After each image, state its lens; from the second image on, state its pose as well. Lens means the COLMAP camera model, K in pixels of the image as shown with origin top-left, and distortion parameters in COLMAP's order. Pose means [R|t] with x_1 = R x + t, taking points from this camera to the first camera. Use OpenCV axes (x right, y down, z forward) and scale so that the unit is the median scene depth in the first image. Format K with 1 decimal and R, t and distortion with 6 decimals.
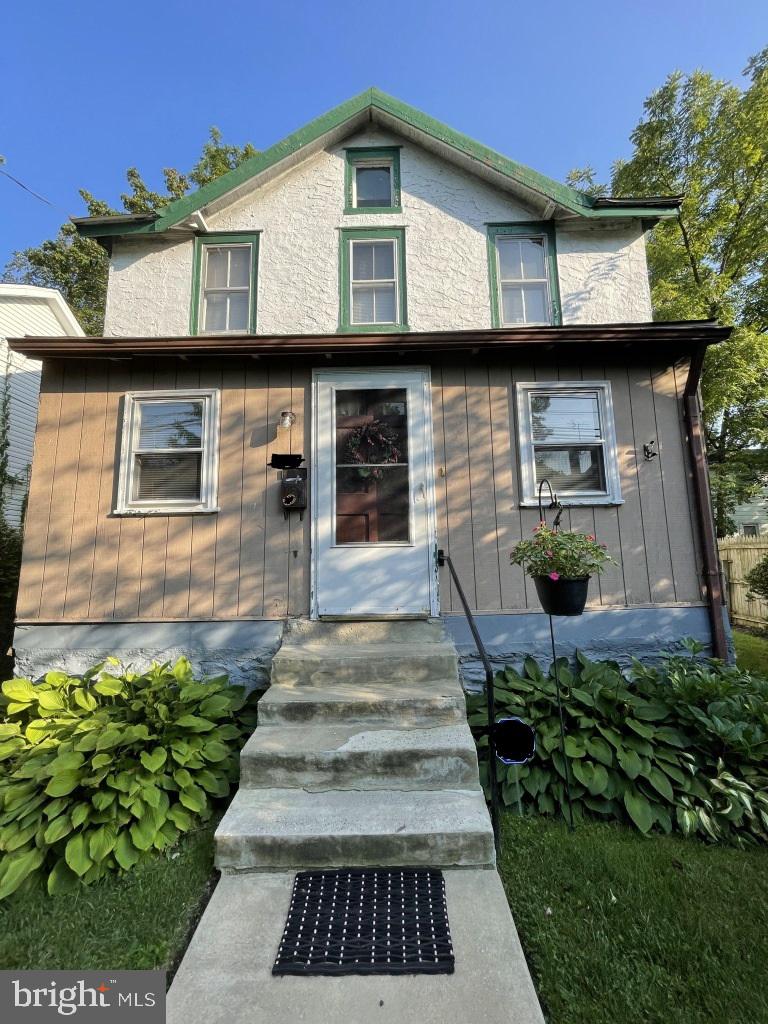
lens RADIAL K [[413.4, 0, 381.4], [0, 413.4, 507.0], [0, 0, 1]] dist [0.000679, -0.000616]
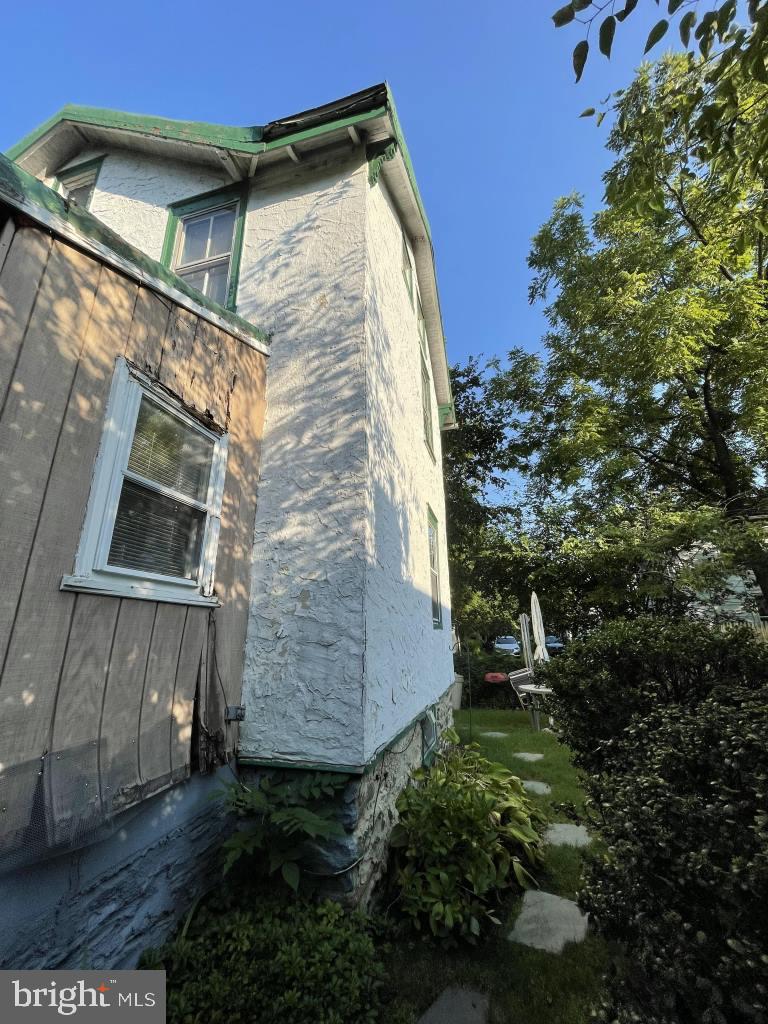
lens RADIAL K [[413.4, 0, 381.4], [0, 413.4, 507.0], [0, 0, 1]] dist [0.000679, -0.000616]
pose [[0.971770, -0.072526, -0.224505, 0.754805], [0.033114, 0.984087, -0.174576, 0.004631], [0.233593, 0.162213, 0.958708, 0.448950]]
